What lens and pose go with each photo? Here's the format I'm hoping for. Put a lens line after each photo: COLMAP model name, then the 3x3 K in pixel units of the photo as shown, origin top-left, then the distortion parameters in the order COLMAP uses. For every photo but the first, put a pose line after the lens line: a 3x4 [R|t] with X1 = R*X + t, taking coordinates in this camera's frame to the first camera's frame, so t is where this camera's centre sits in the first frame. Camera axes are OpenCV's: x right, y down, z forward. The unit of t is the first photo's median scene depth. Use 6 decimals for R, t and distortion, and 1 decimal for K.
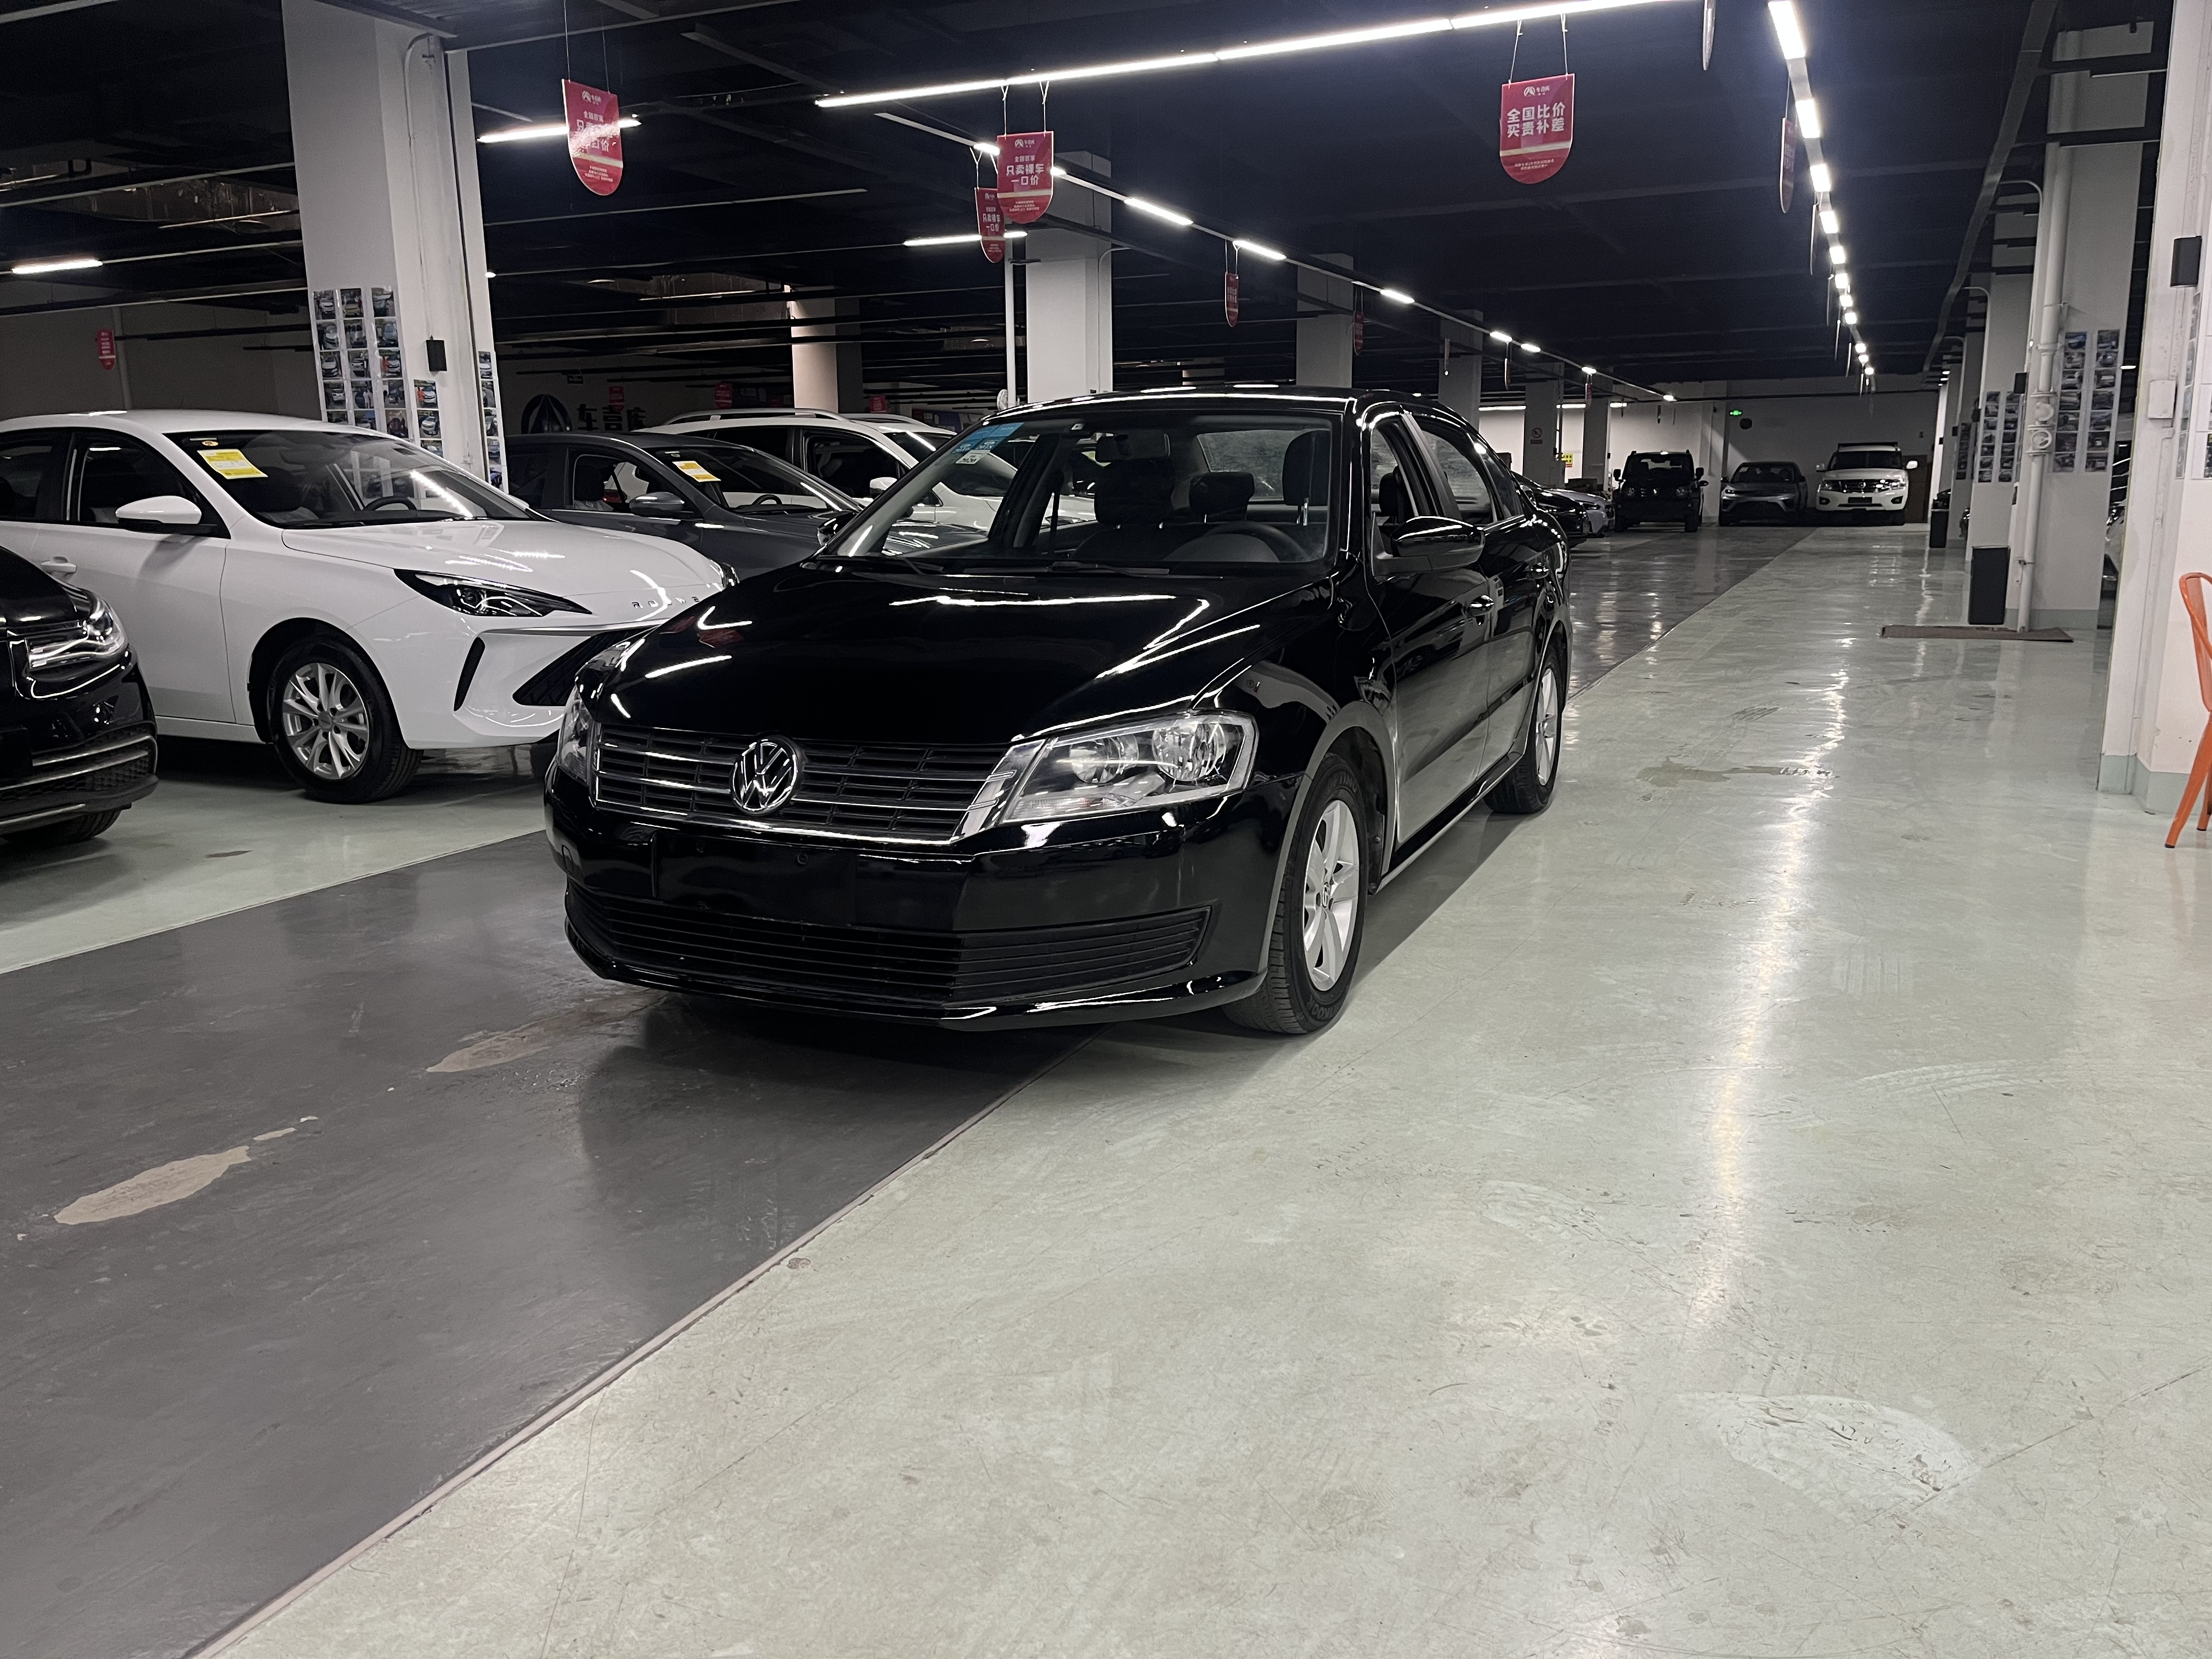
lens RADIAL K [[1668.8, 0, 1131.4], [0, 1668.8, 833.1], [0, 0, 1]] dist [0.073563, -0.102367]
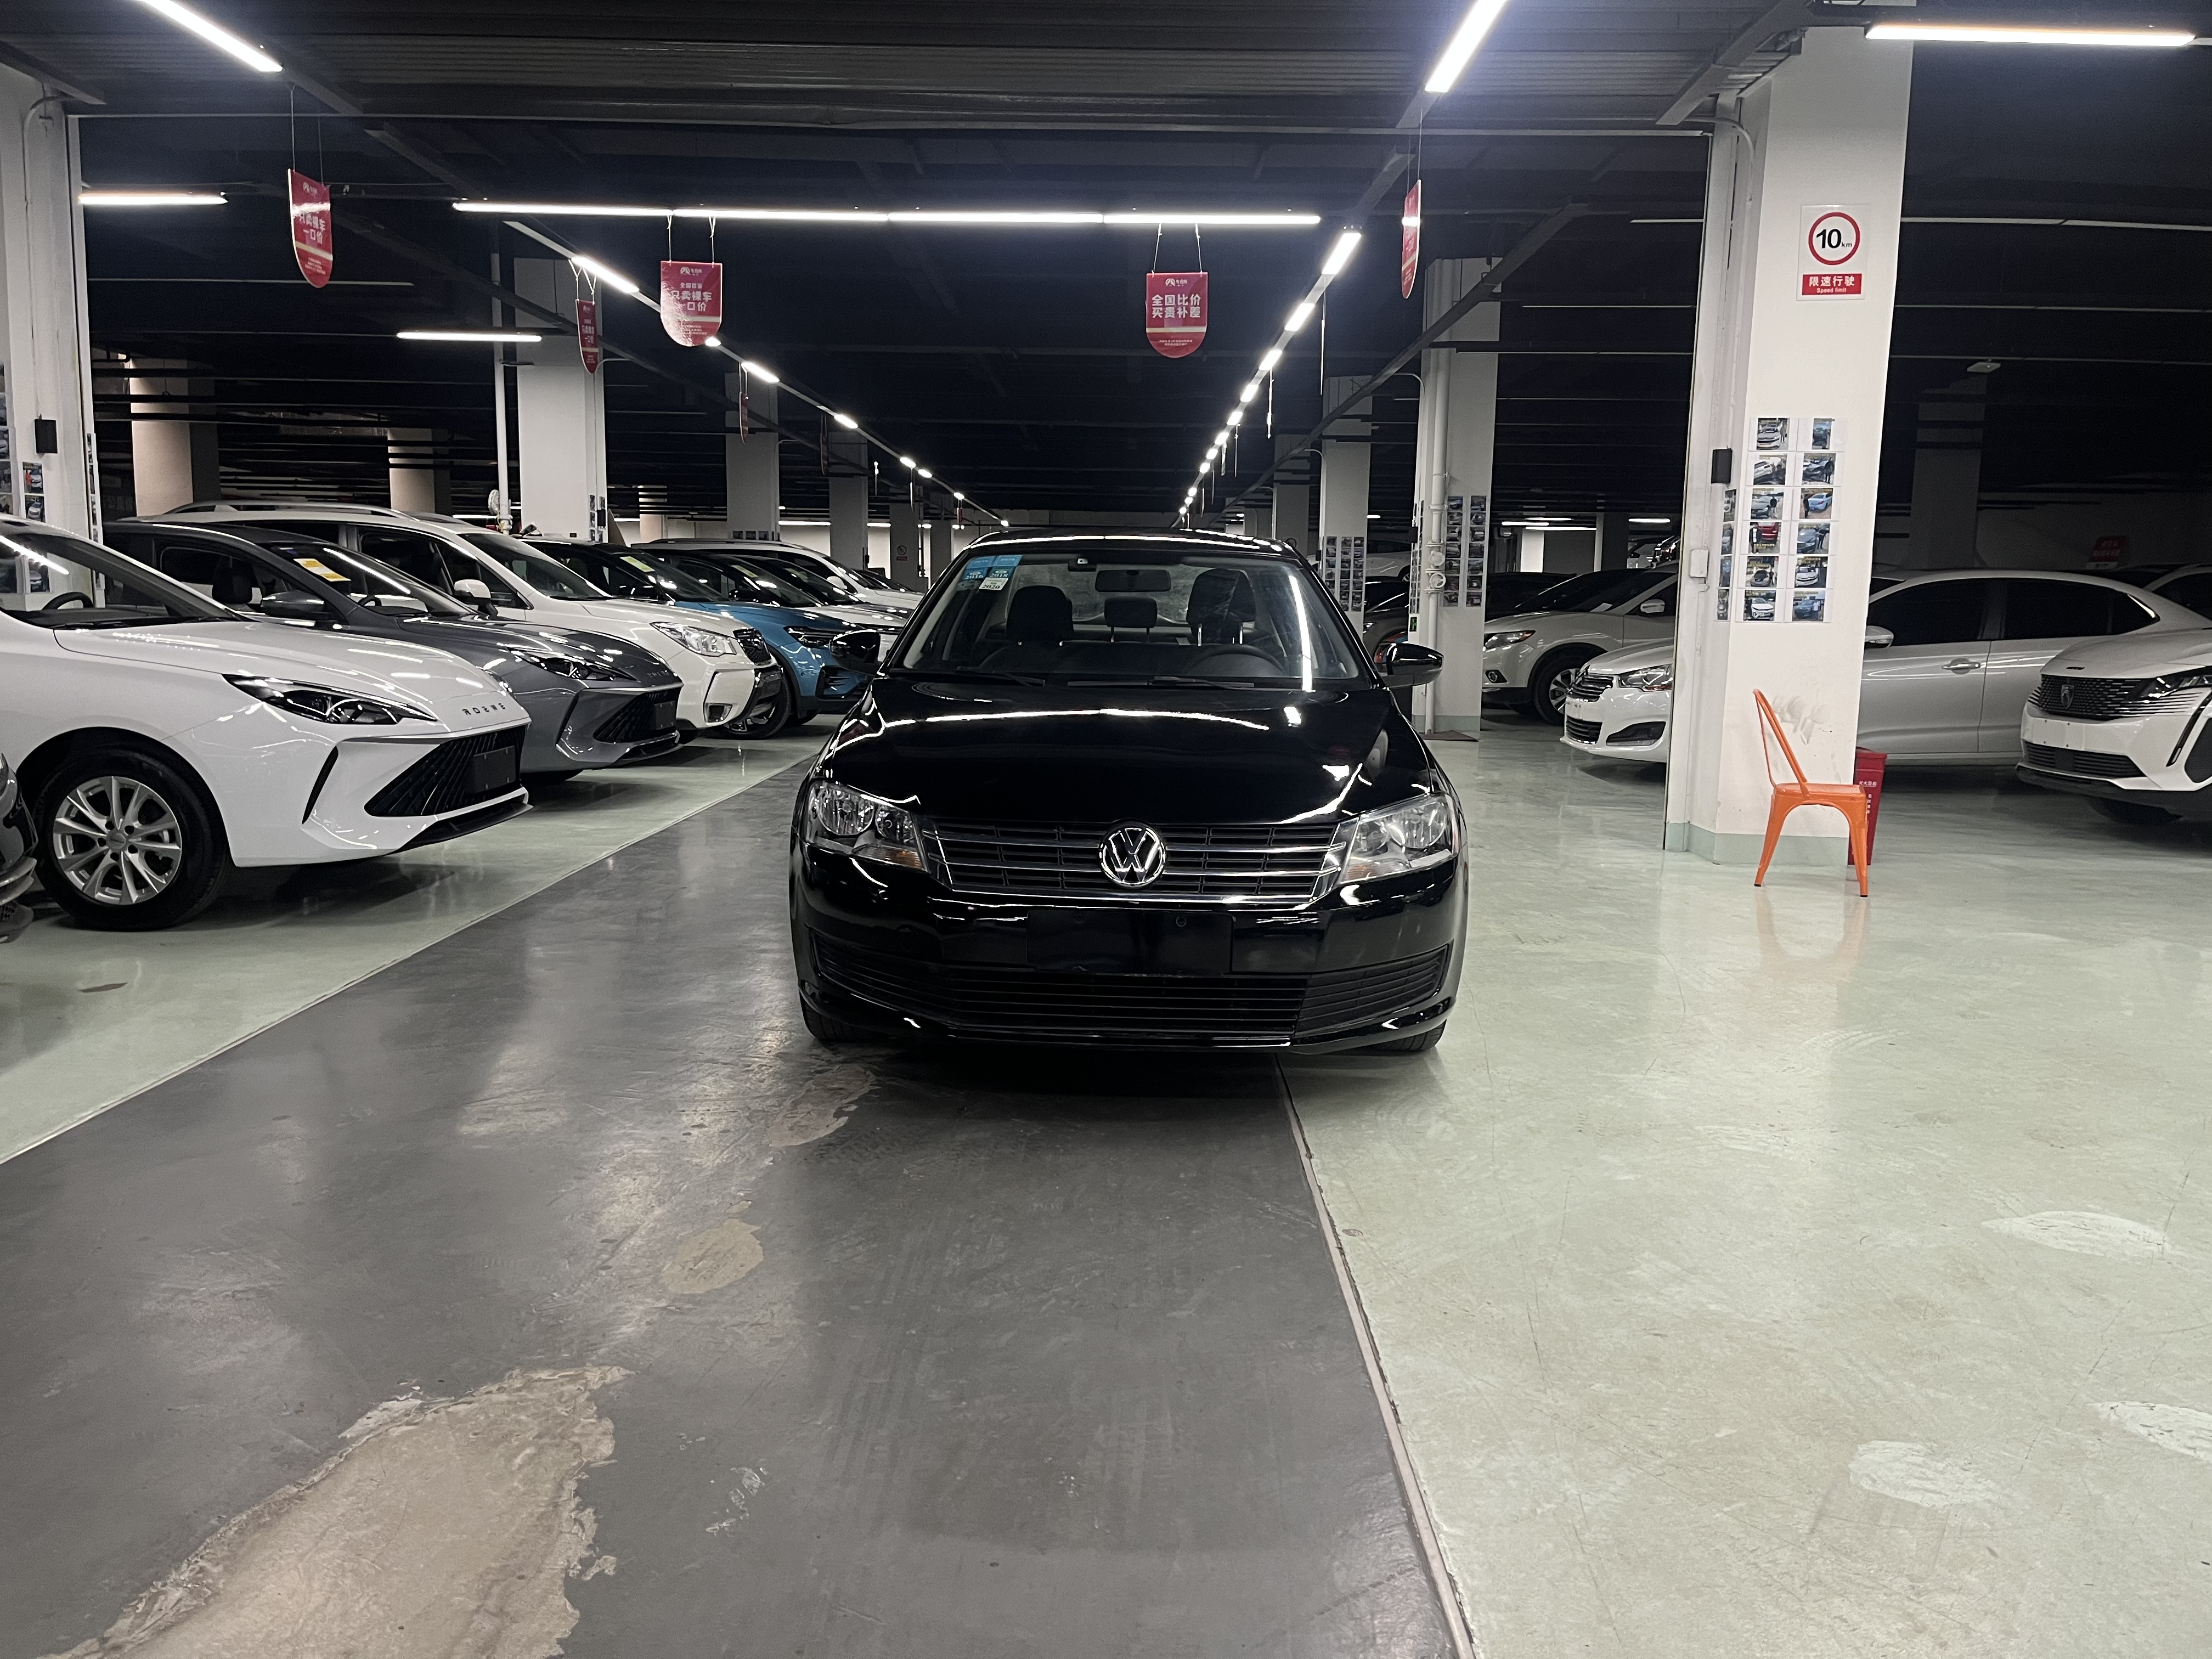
lens RADIAL K [[1667.0, 0, 1127.5], [0, 1667.0, 816.4], [0, 0, 1]] dist [0.066243, -0.091756]
pose [[0.914574, -0.026054, 0.403579, -0.346240], [0.054993, 0.996665, -0.060282, 0.004885], [-0.400662, 0.077327, 0.912957, -0.041511]]
